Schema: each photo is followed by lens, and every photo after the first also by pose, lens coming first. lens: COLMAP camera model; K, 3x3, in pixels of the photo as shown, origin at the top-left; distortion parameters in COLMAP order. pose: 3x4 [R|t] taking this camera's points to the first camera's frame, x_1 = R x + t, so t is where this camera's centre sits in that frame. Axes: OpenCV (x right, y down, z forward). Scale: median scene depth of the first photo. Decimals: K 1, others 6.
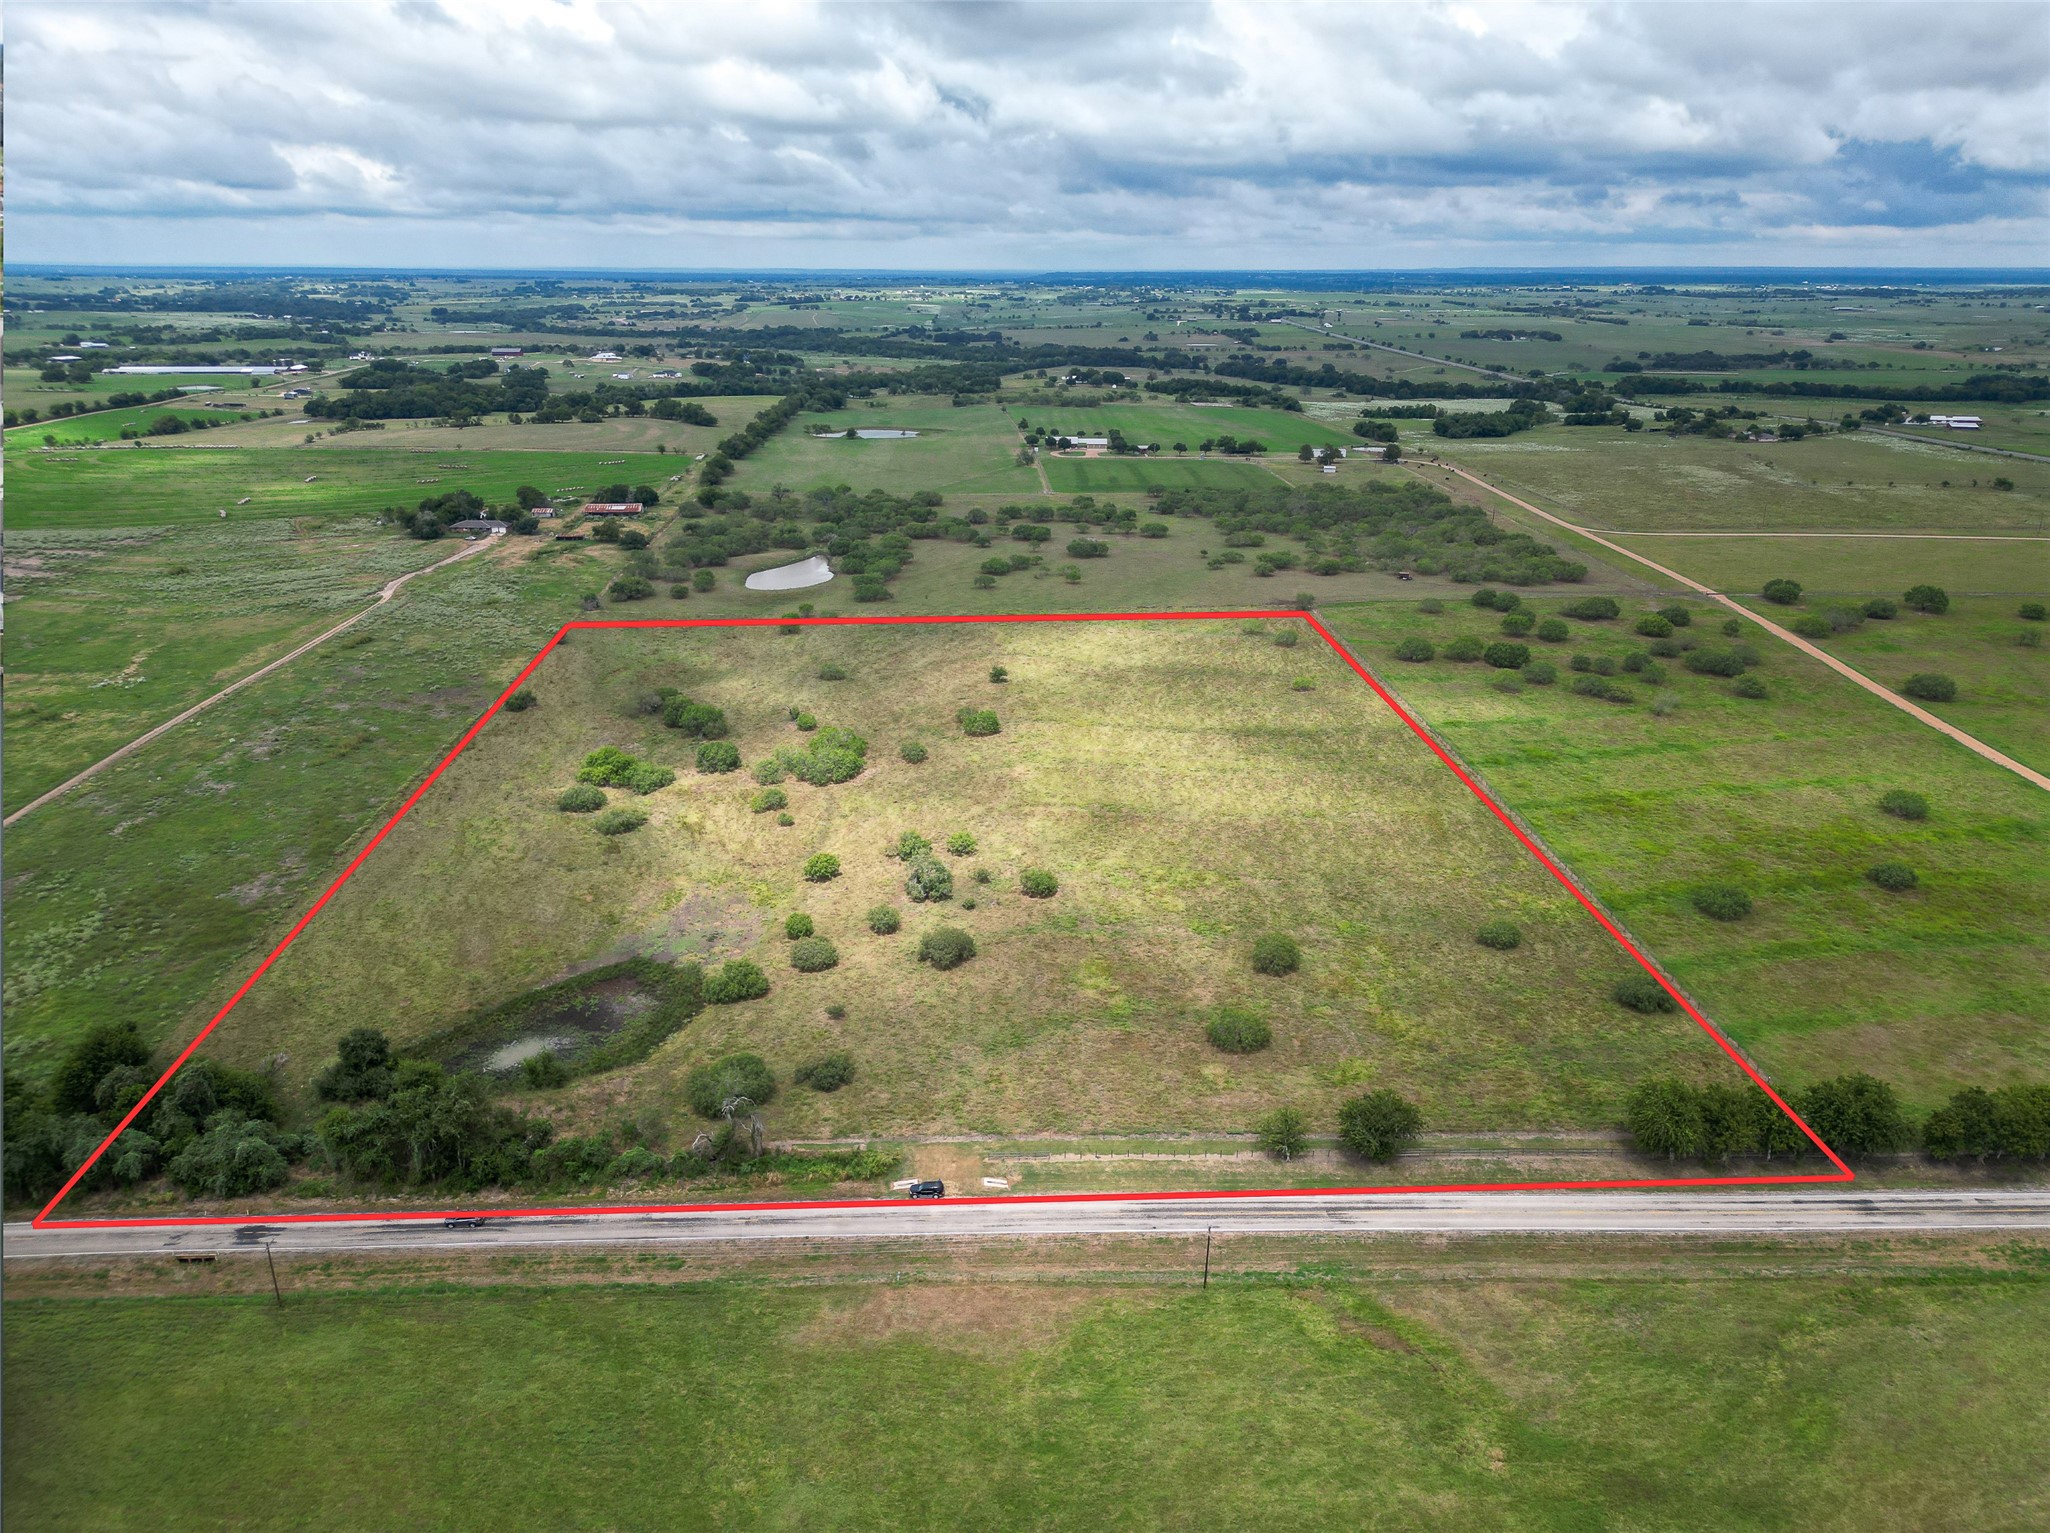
lens RADIAL K [[1441.3, 0, 1030.9], [0, 1441.3, 727.8], [0, 0, 1]] dist [0.056205, -0.041511]
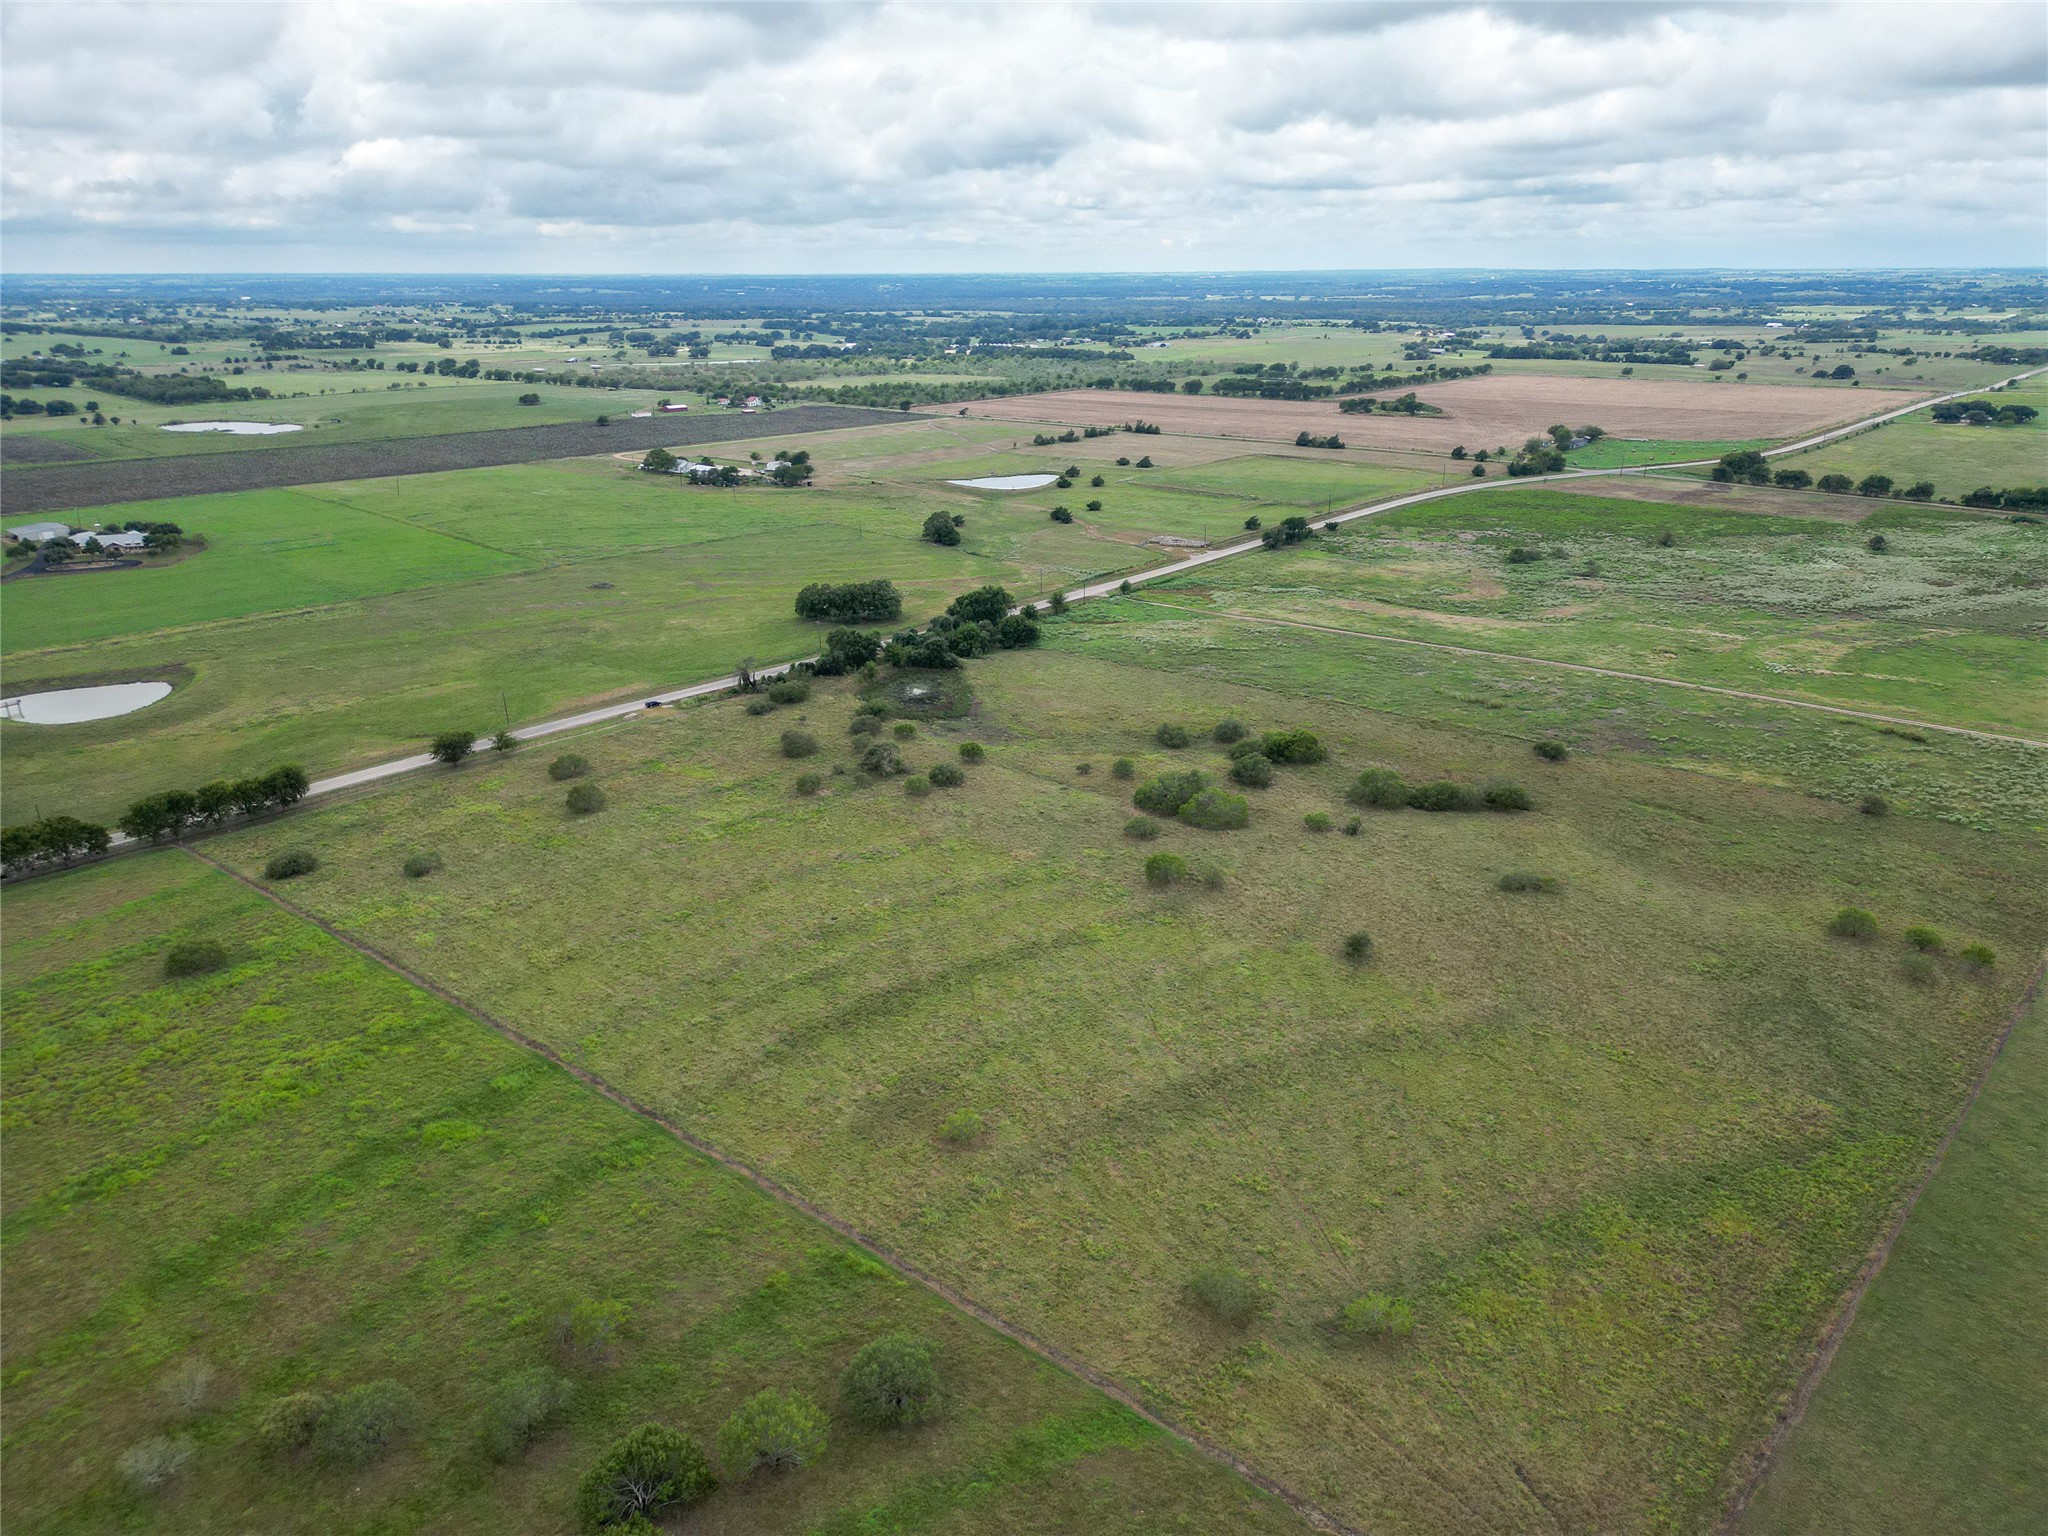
lens RADIAL K [[1425.9, 0, 1019.7], [0, 1425.9, 782.4], [0, 0, 1]] dist [0.064137, -0.053900]
pose [[-0.703744, 0.239876, -0.668733, 1.013638], [-0.216234, 0.824300, 0.523232, -0.829814], [0.676748, 0.512824, -0.528227, 2.608079]]
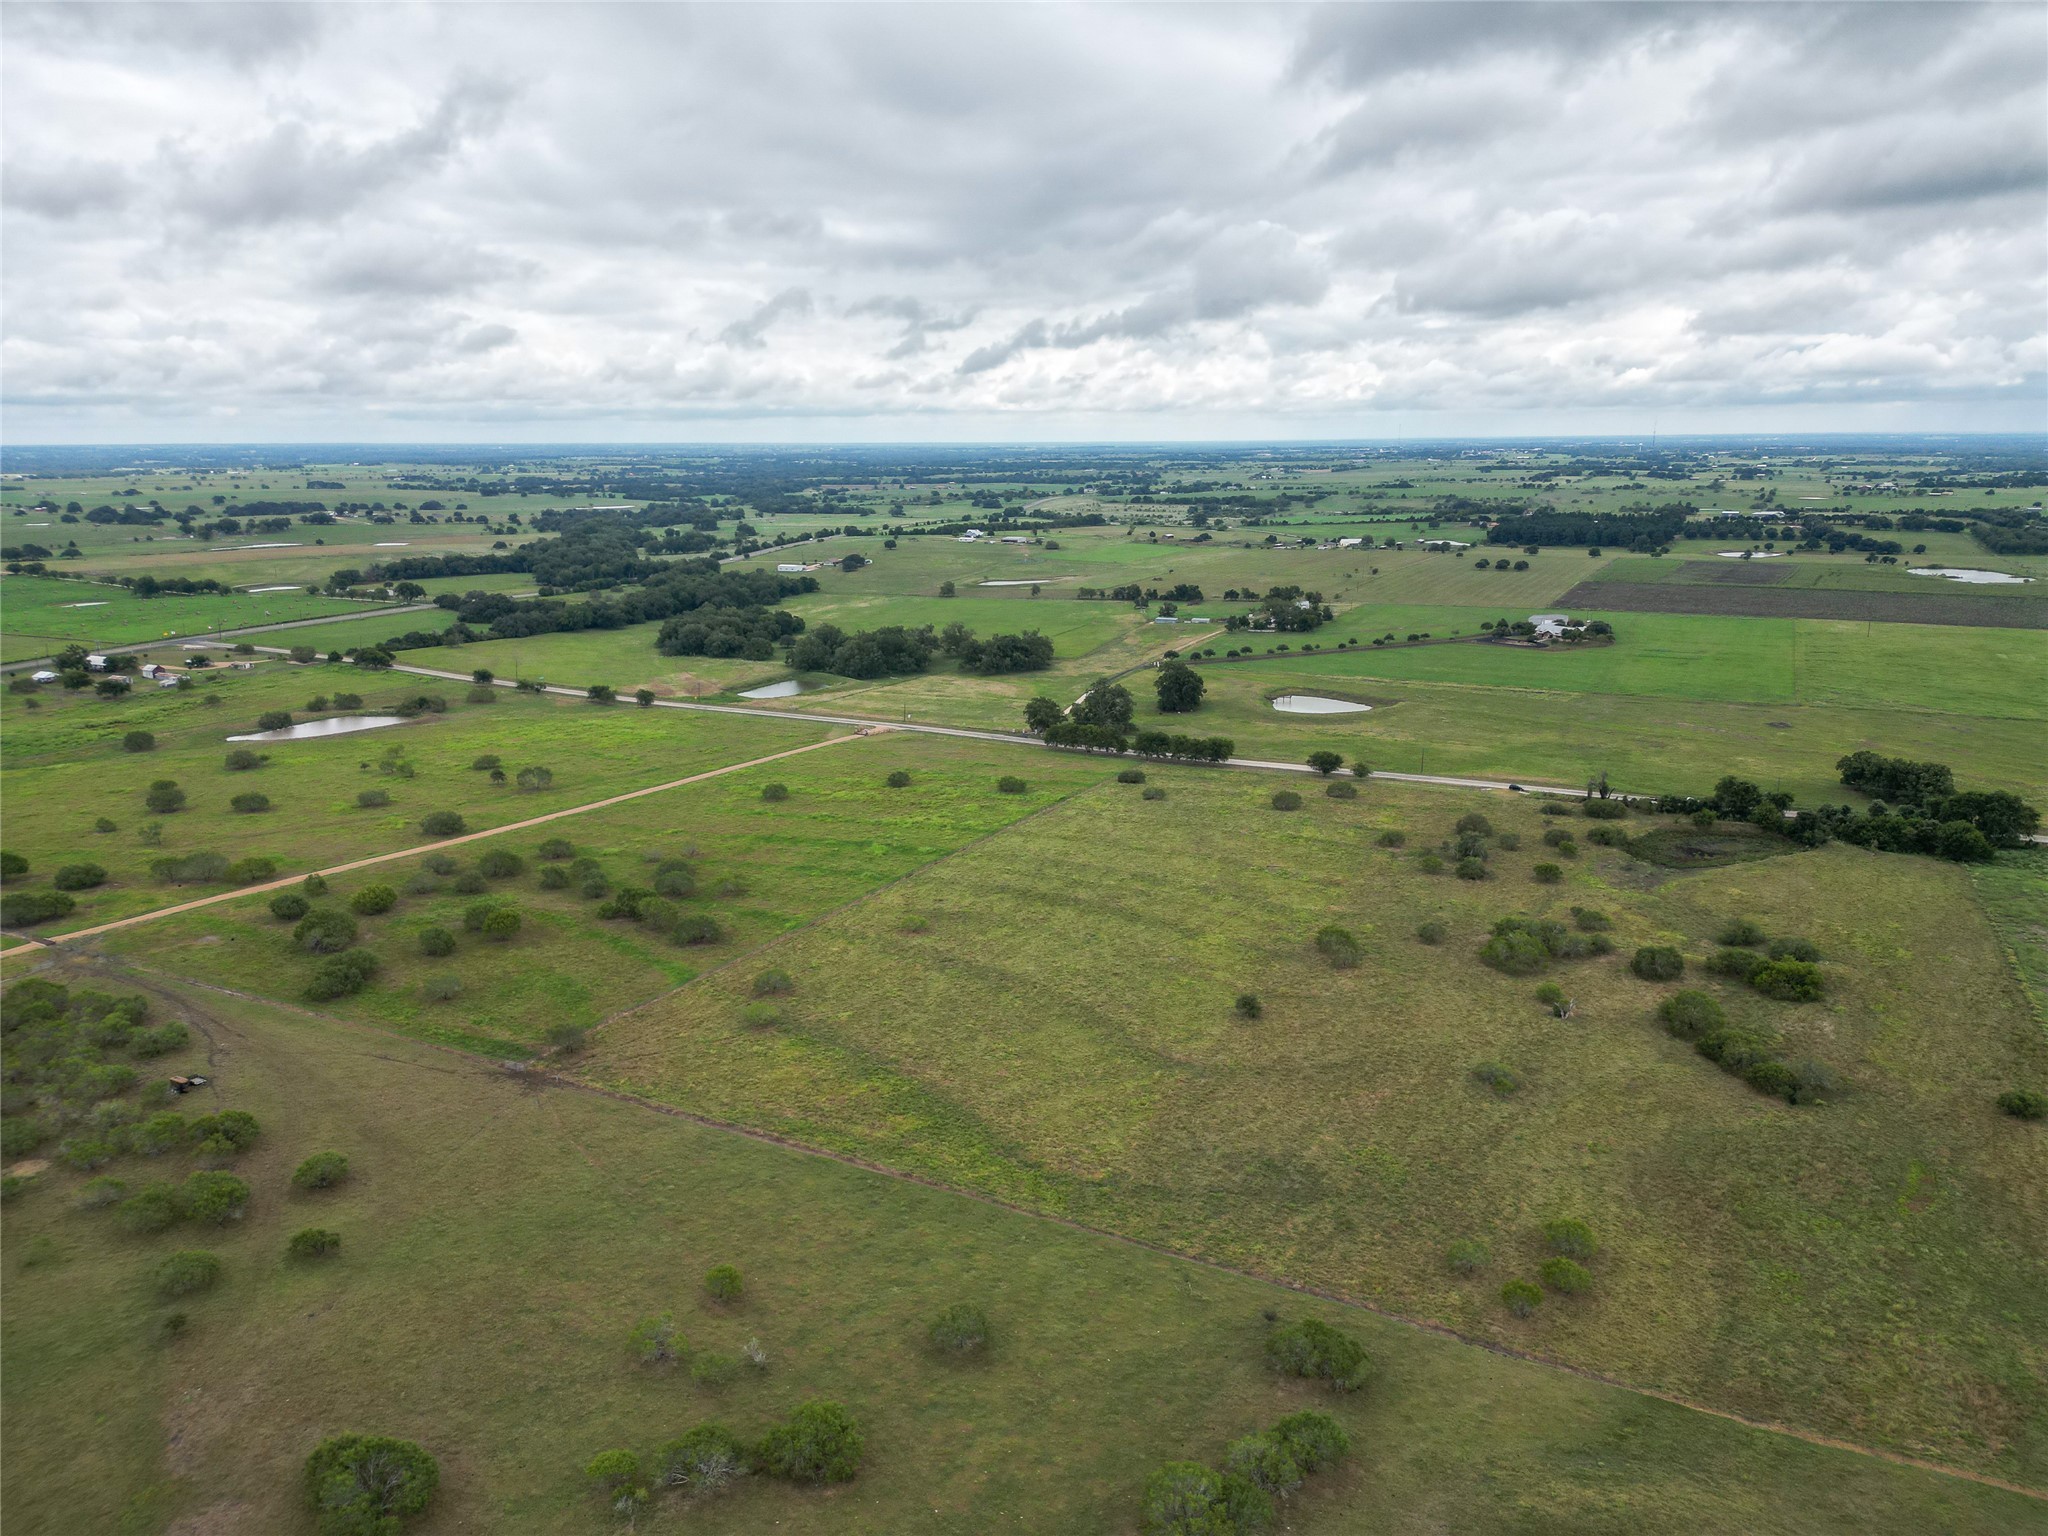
lens RADIAL K [[1425.9, 0, 1024.5], [0, 1425.9, 764.6], [0, 0, 1]] dist [0.064137, -0.053900]
pose [[-0.867691, -0.107663, 0.485305, -0.549322], [0.157357, 0.866574, 0.473591, -1.056222], [-0.471541, 0.487297, -0.734977, 3.296502]]
